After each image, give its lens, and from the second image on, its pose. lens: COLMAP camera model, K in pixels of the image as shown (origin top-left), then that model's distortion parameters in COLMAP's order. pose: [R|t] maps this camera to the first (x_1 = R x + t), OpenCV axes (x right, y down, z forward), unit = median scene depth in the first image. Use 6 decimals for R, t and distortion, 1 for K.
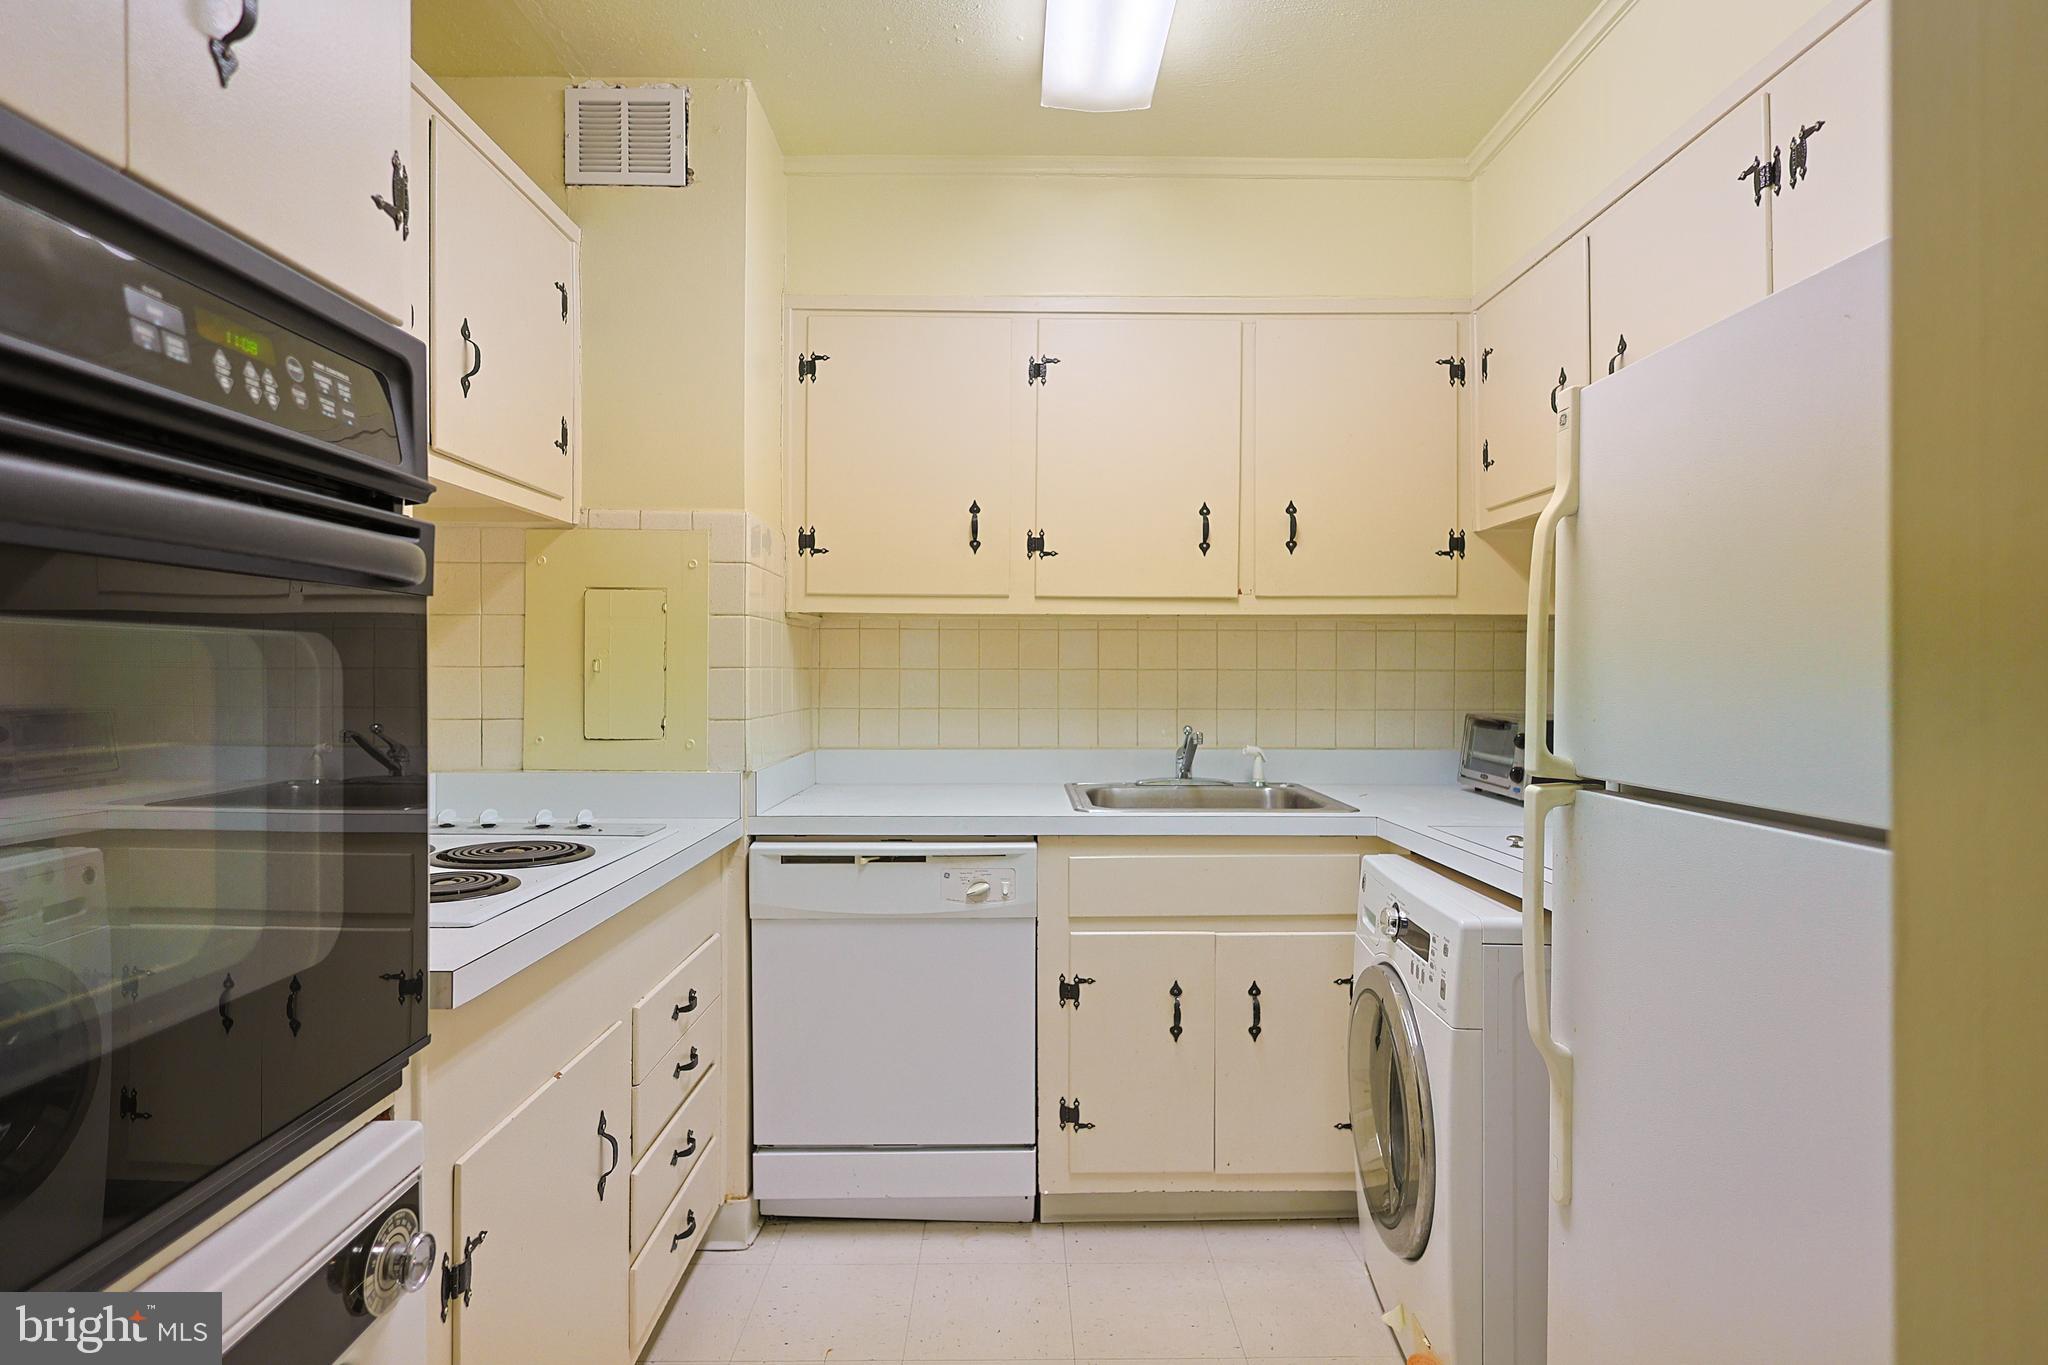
lens RADIAL K [[1040.3, 0, 1032.7], [0, 1040.3, 681.3], [0, 0, 1]] dist [0.002375, 0.000049]
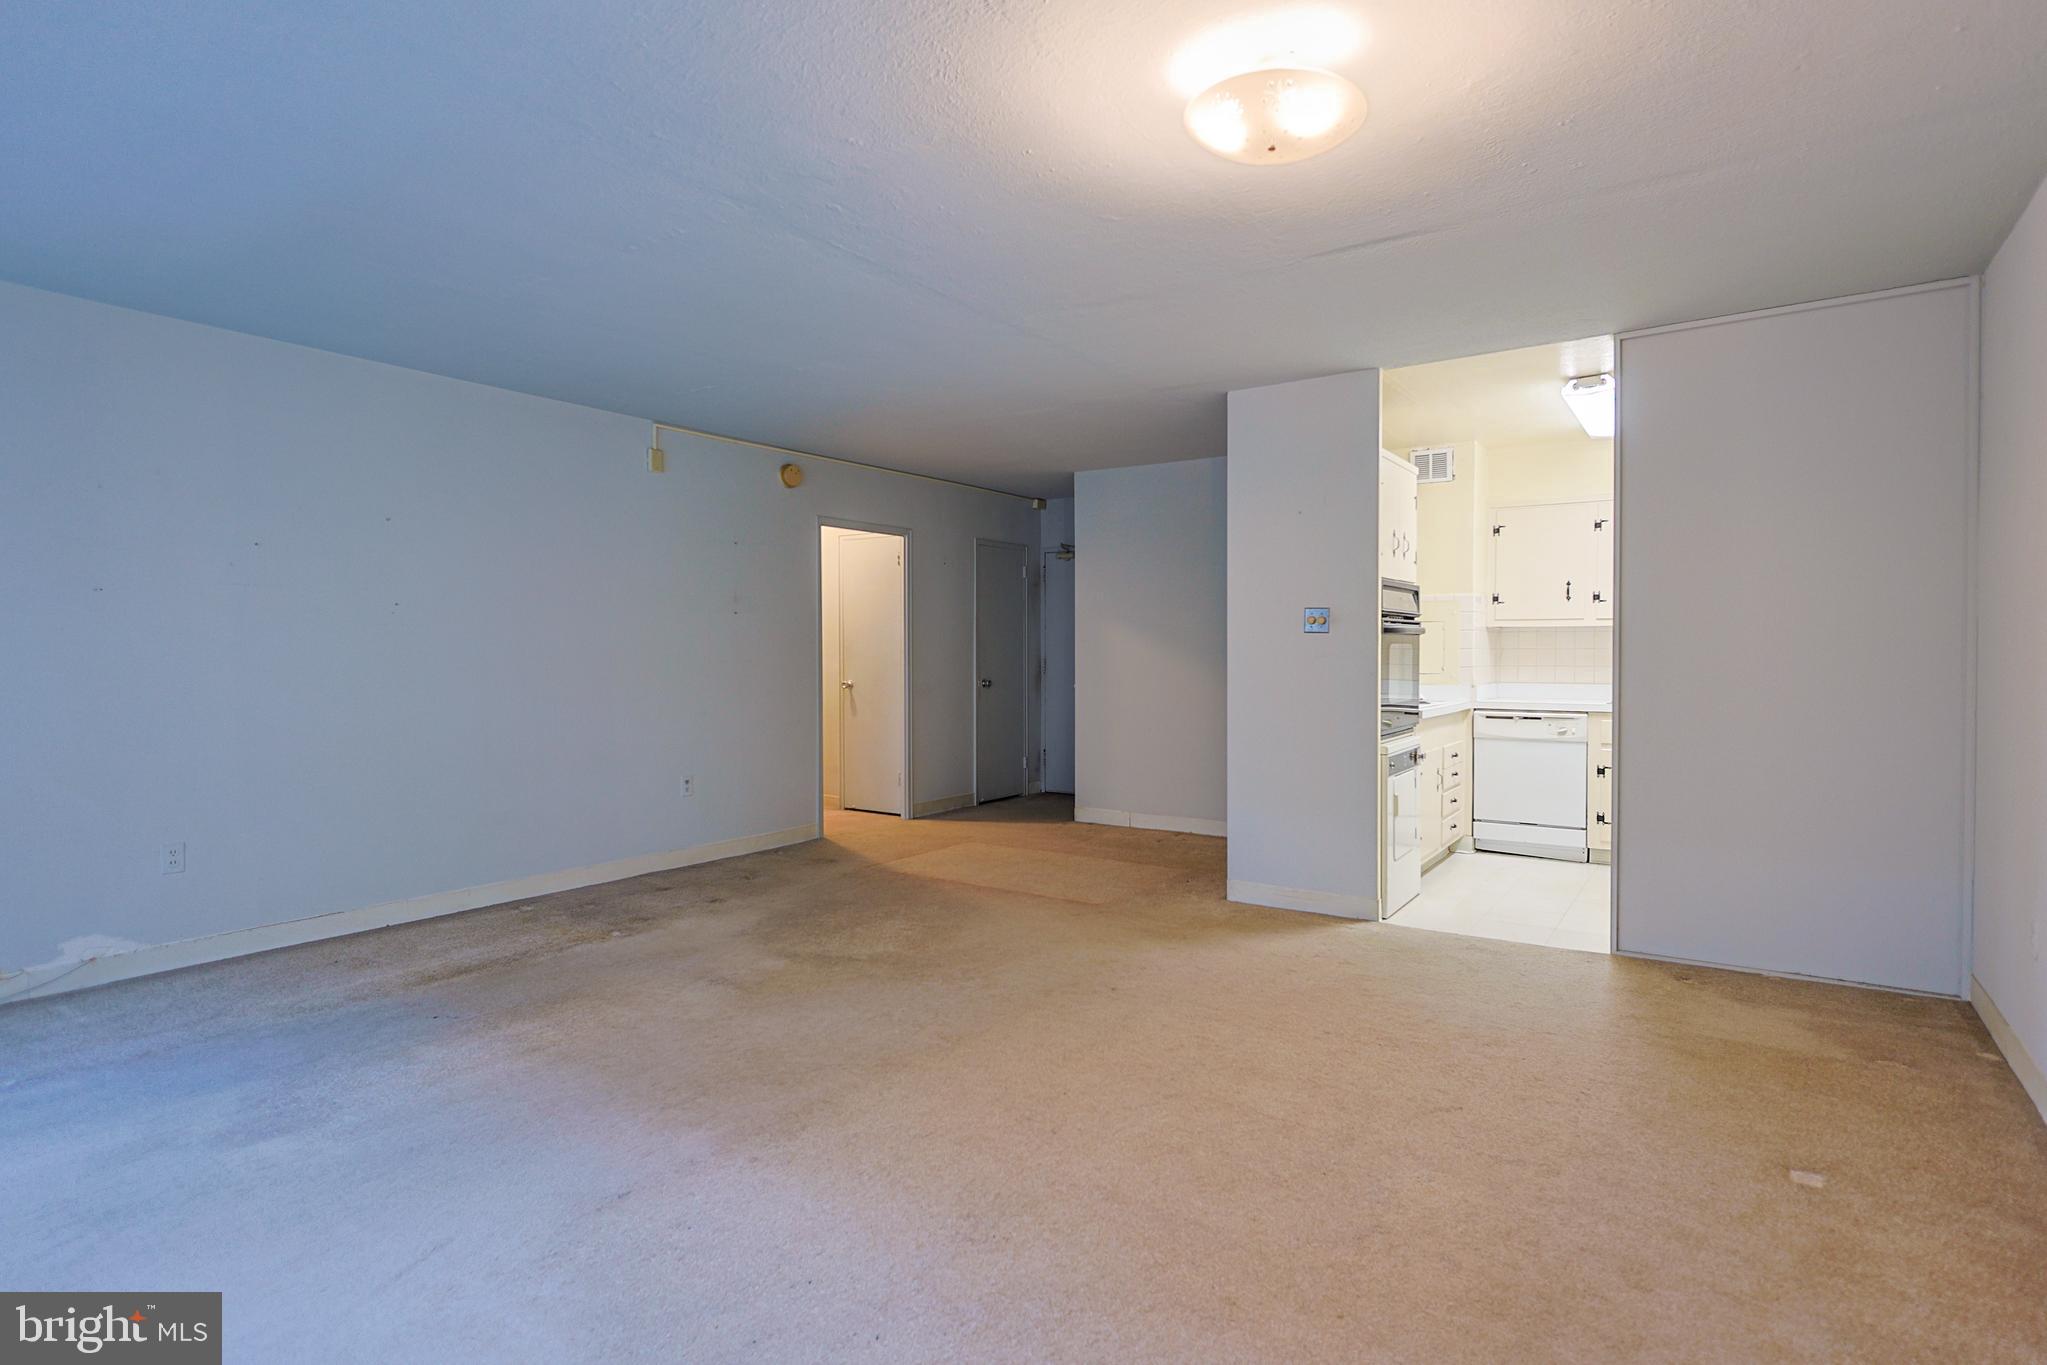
lens RADIAL K [[1039.8, 0, 1040.8], [0, 1039.8, 678.6], [0, 0, 1]] dist [0.002375, 0.000049]
pose [[0.817323, 0.013148, -0.576029, 0.396109], [0.000085, 0.999737, 0.022940, 0.002363], [0.576179, -0.018798, 0.817107, -1.996423]]
